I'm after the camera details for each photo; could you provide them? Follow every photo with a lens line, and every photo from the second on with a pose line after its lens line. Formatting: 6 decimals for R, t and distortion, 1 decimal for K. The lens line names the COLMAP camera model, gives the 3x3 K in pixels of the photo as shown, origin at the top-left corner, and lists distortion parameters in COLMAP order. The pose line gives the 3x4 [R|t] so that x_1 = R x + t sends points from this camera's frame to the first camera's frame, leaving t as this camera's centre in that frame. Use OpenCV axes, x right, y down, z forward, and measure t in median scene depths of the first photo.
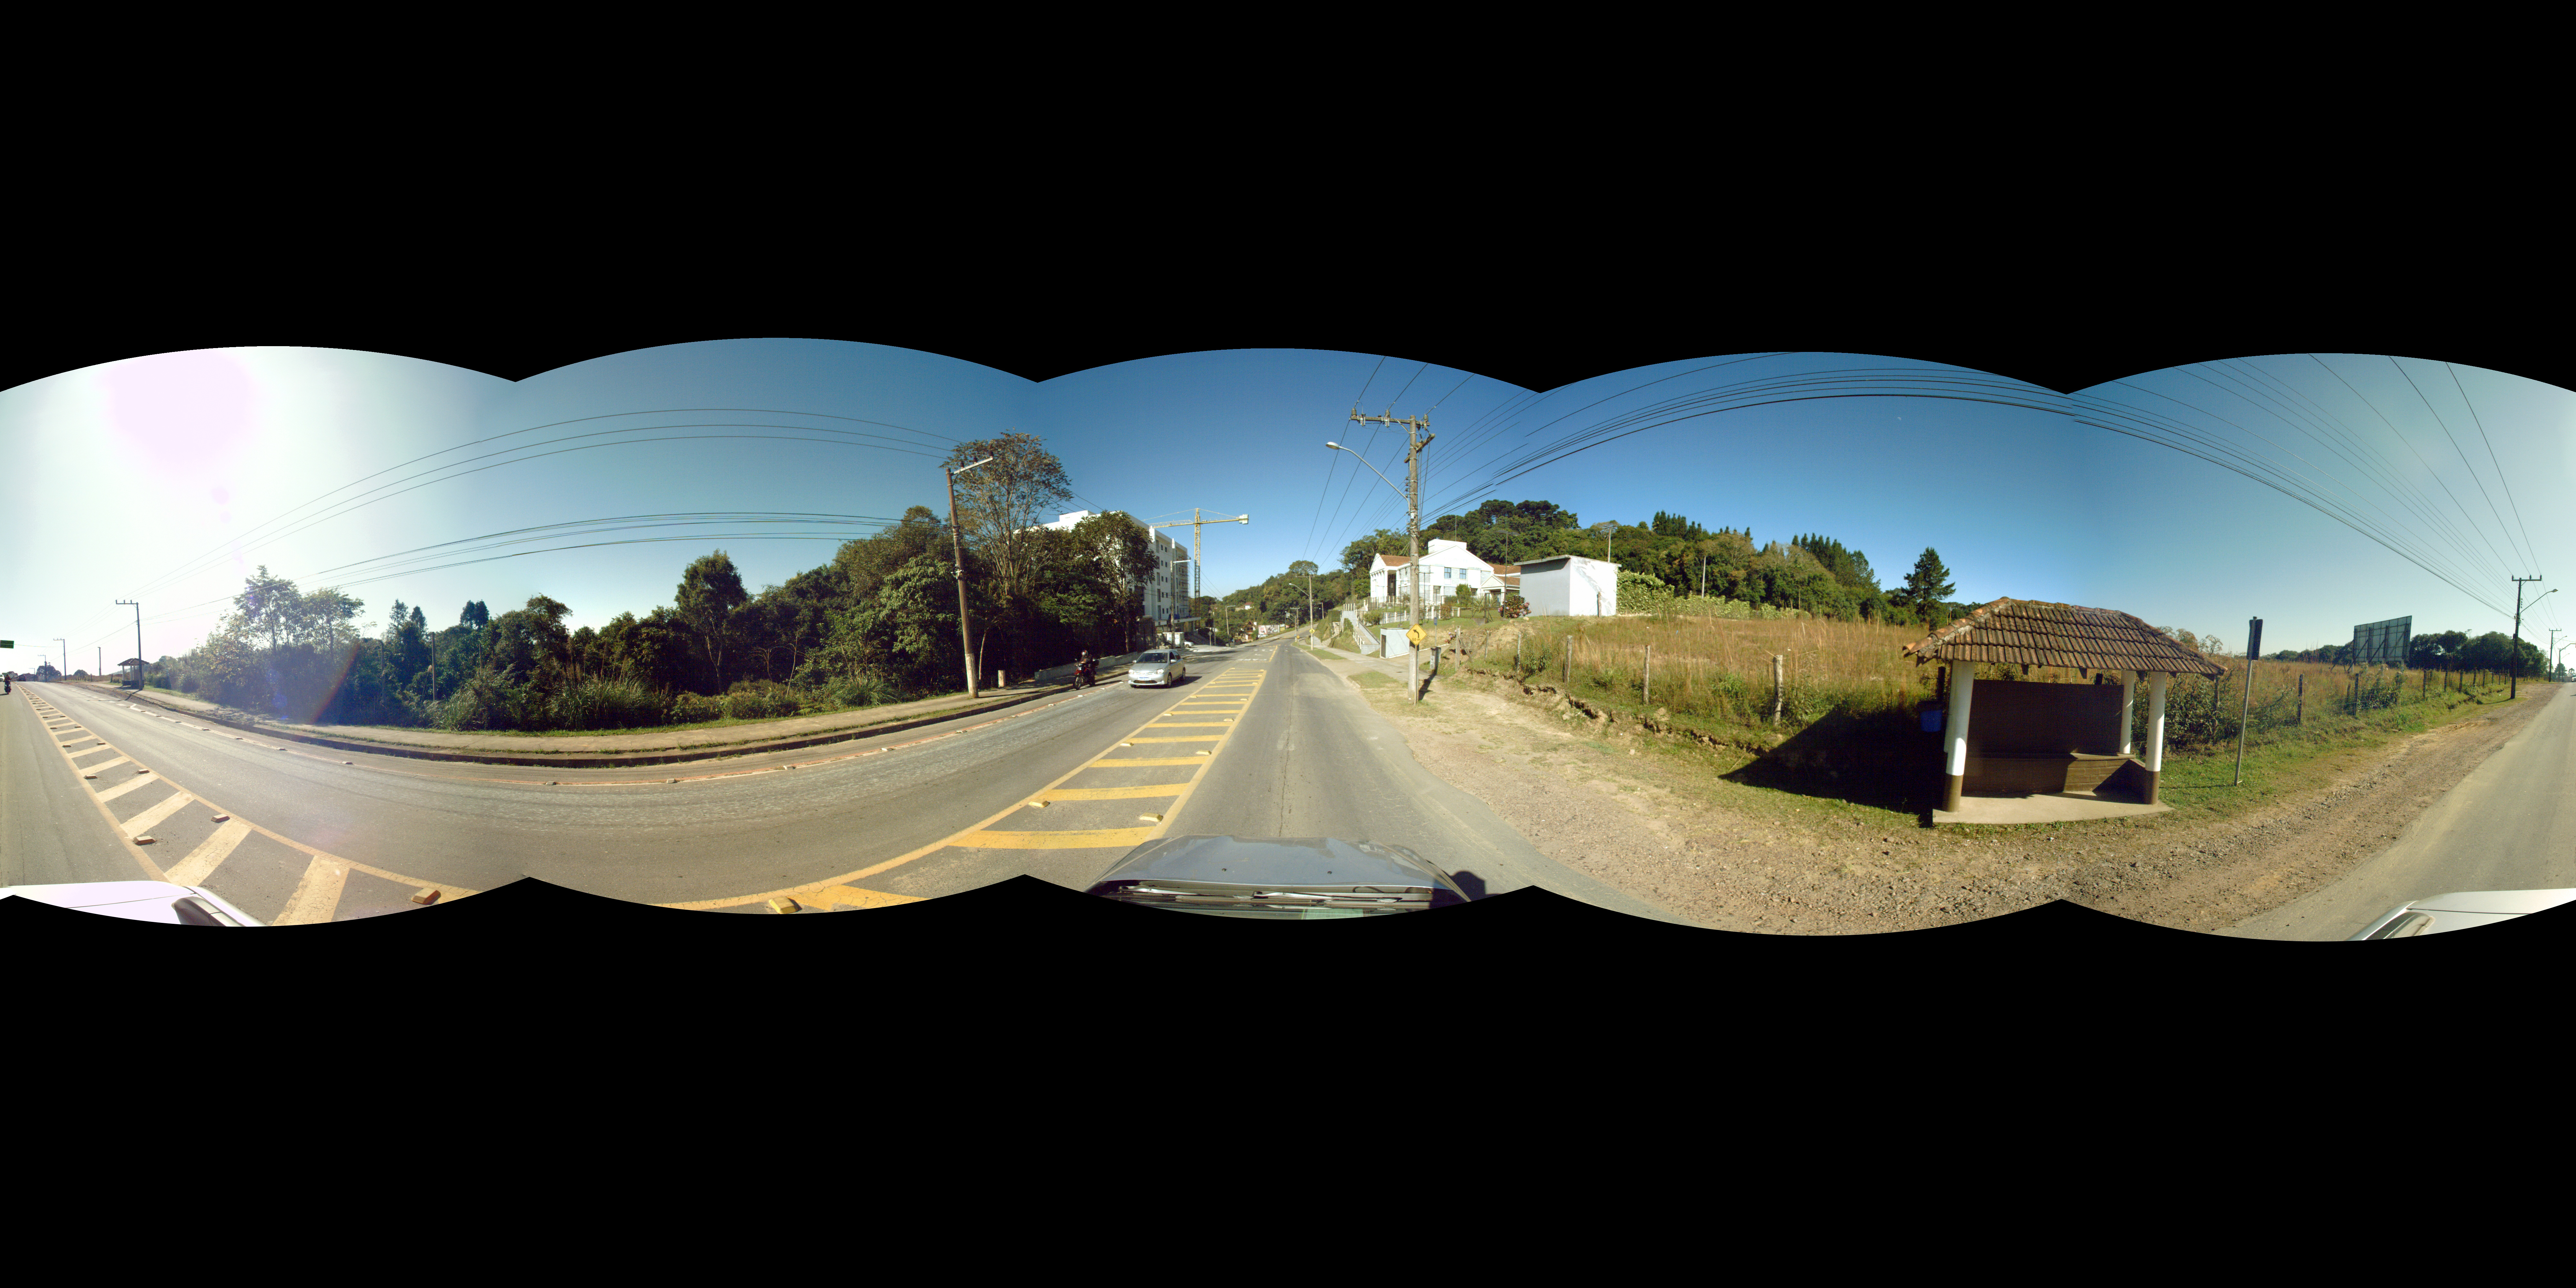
lens RADIAL K [[6266.2, 0, 1319.0], [0, 6266.2, 649.4], [0, 0, 1]] dist [0.165428, 0.195705]
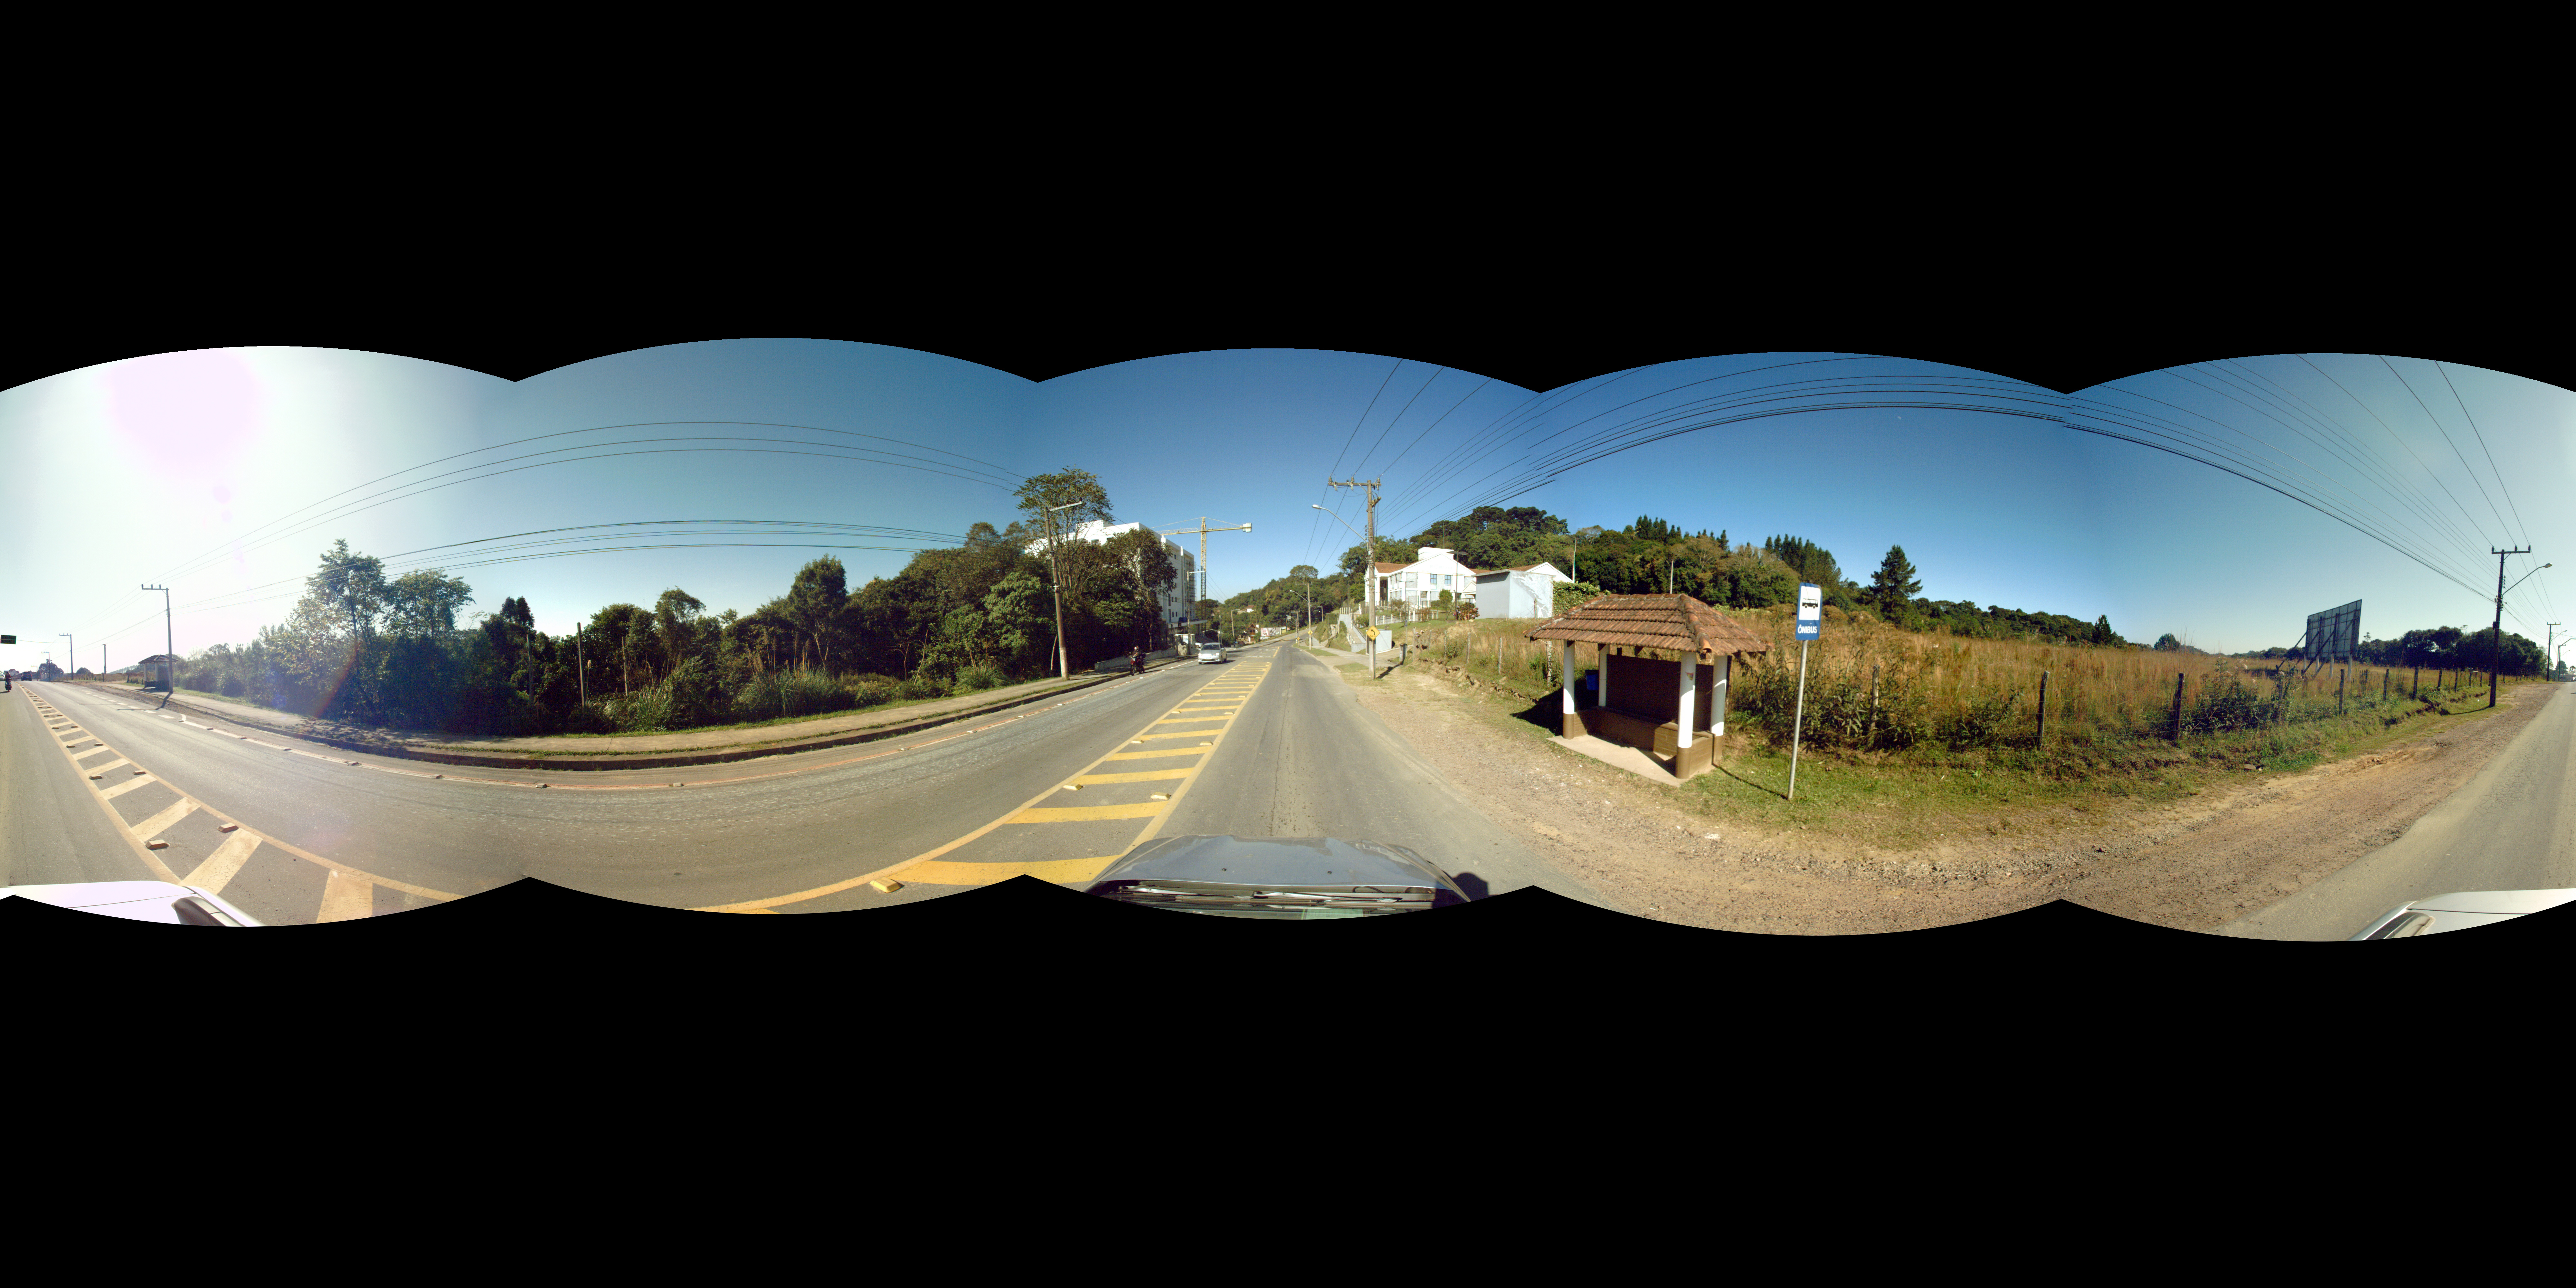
lens RADIAL K [[12551.8, 0, 1230.6], [0, 12551.8, 643.6], [0, 0, 1]] dist [0.077828, 1.764463]
pose [[0.999964, 0.000073, -0.008464, 0.002863], [-0.000083, 0.999999, -0.001179, 0.001444], [0.008464, 0.001180, 0.999963, -1.009945]]
